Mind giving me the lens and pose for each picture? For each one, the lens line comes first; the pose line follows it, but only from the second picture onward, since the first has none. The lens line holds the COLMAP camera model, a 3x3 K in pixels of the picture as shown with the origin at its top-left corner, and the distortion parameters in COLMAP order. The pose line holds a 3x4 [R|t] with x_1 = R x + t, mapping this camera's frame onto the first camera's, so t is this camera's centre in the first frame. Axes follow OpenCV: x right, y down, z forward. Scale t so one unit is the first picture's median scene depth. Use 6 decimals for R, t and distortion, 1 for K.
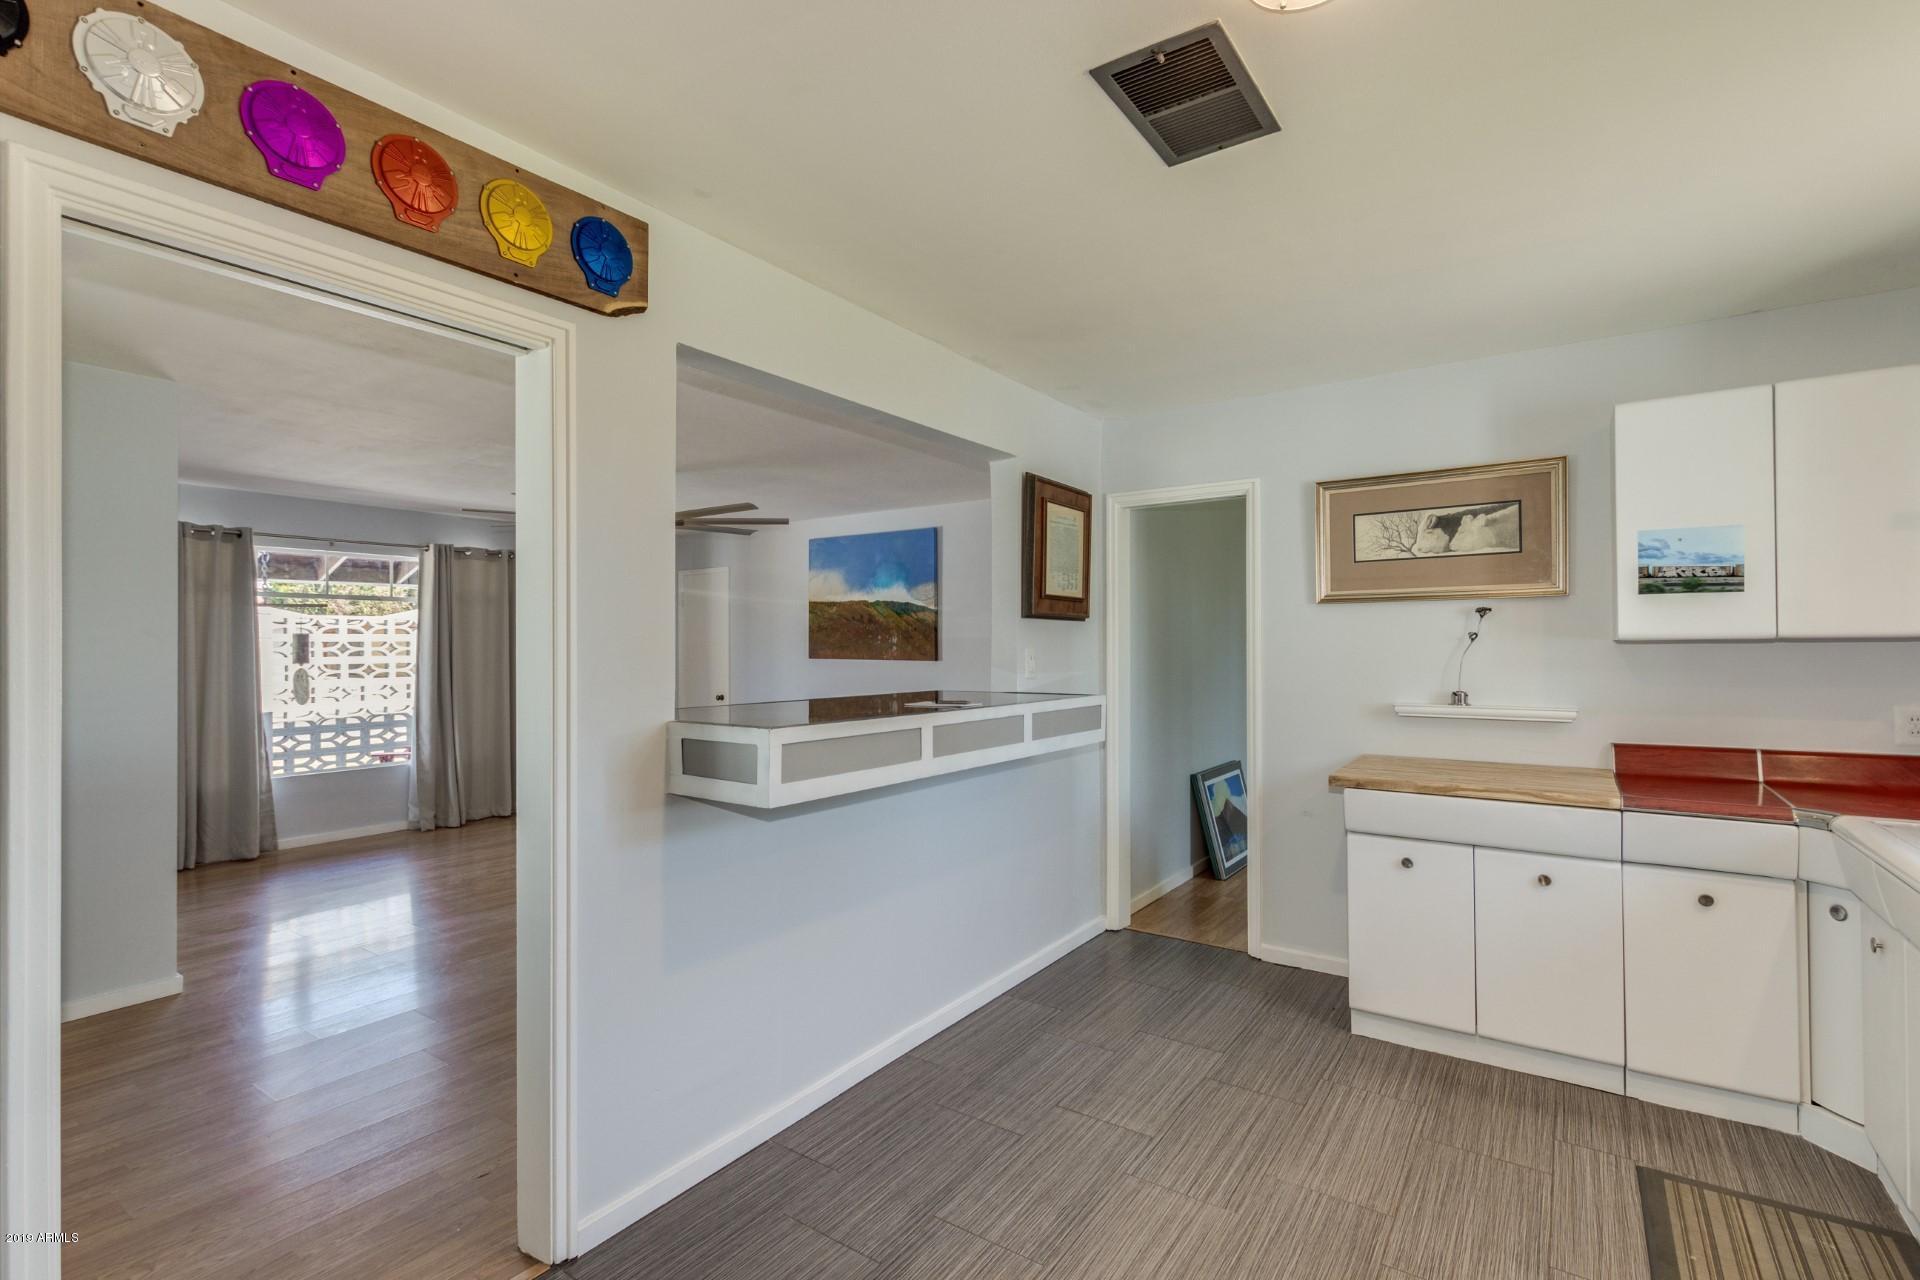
lens RADIAL K [[872.4, 0, 957.2], [0, 872.4, 633.1], [0, 0, 1]] dist [0.003504, 0.000000]
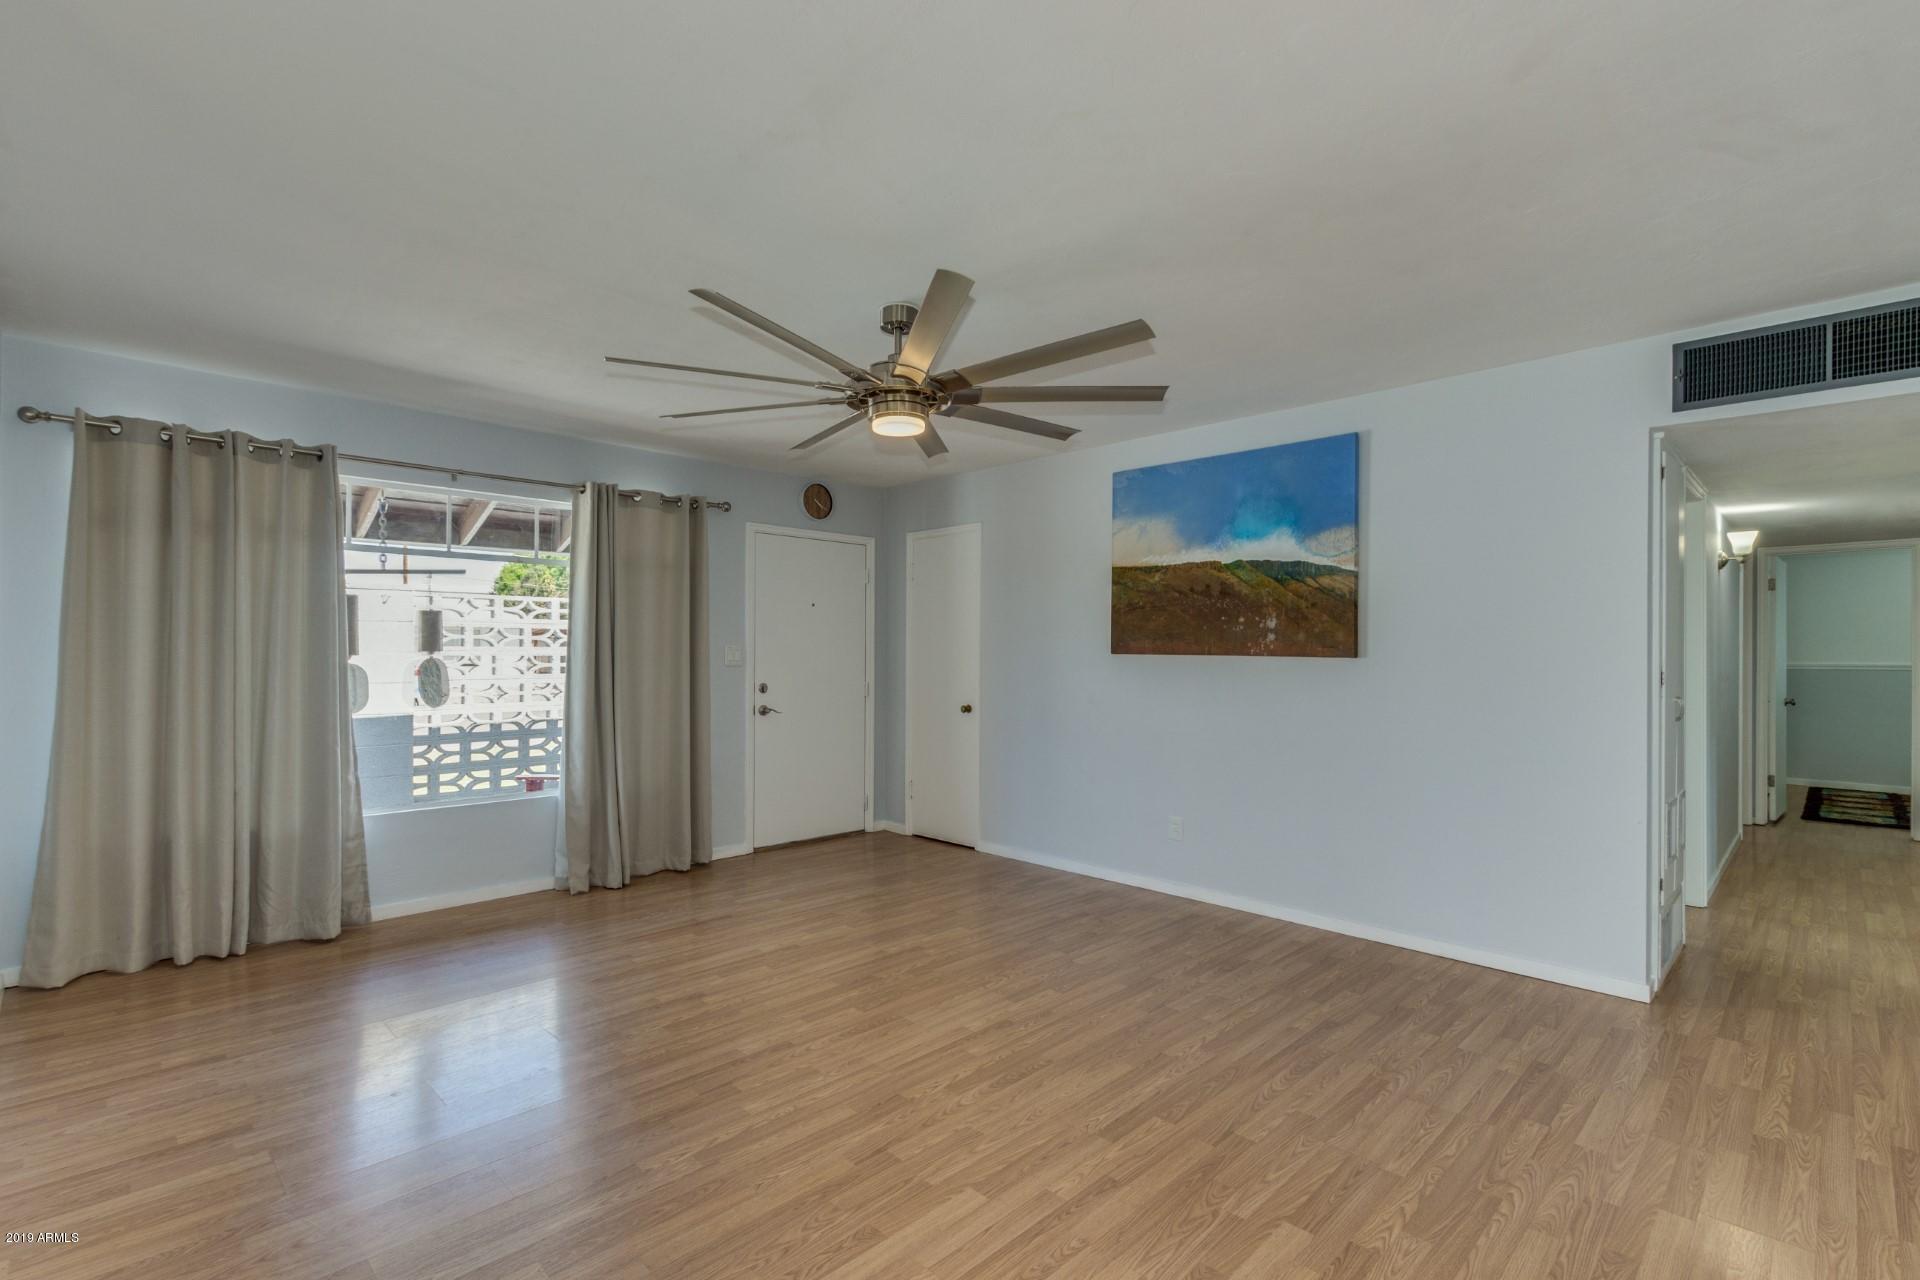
lens RADIAL K [[872.4, 0, 957.2], [0, 872.4, 633.1], [0, 0, 1]] dist [0.003504, 0.000000]
pose [[0.983231, 0.005958, -0.182269, -0.175307], [-0.007354, 0.999949, -0.006983, 0.020529], [0.182218, 0.008206, 0.983224, 0.351529]]
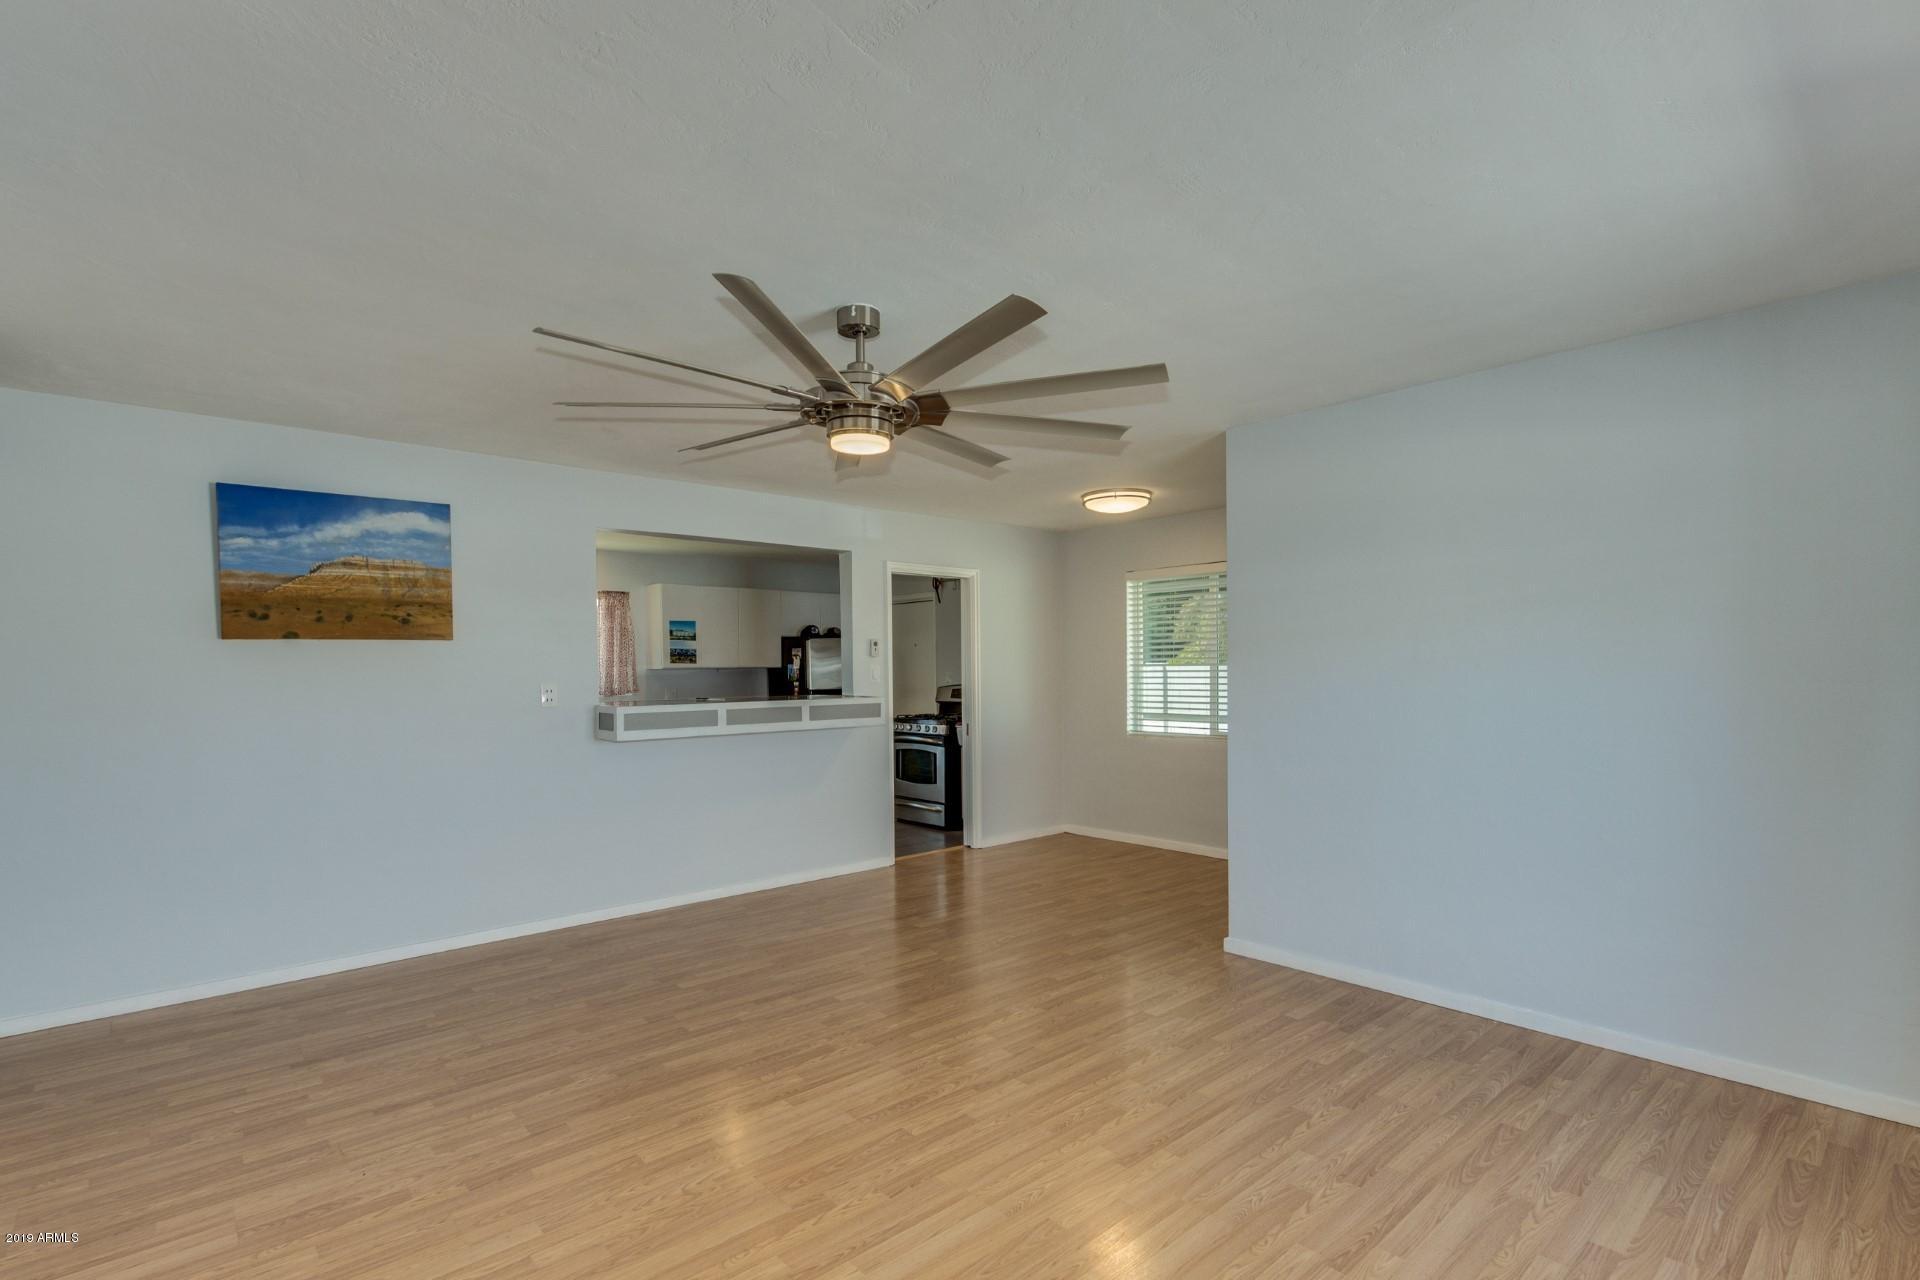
lens RADIAL K [[872.4, 0, 957.2], [0, 872.4, 633.1], [0, 0, 1]] dist [0.003504, 0.000000]
pose [[-0.972581, 0.026626, 0.231035, -0.688033], [0.013762, 0.998273, -0.057115, 0.026531], [-0.232157, -0.052370, -0.971267, 2.044430]]
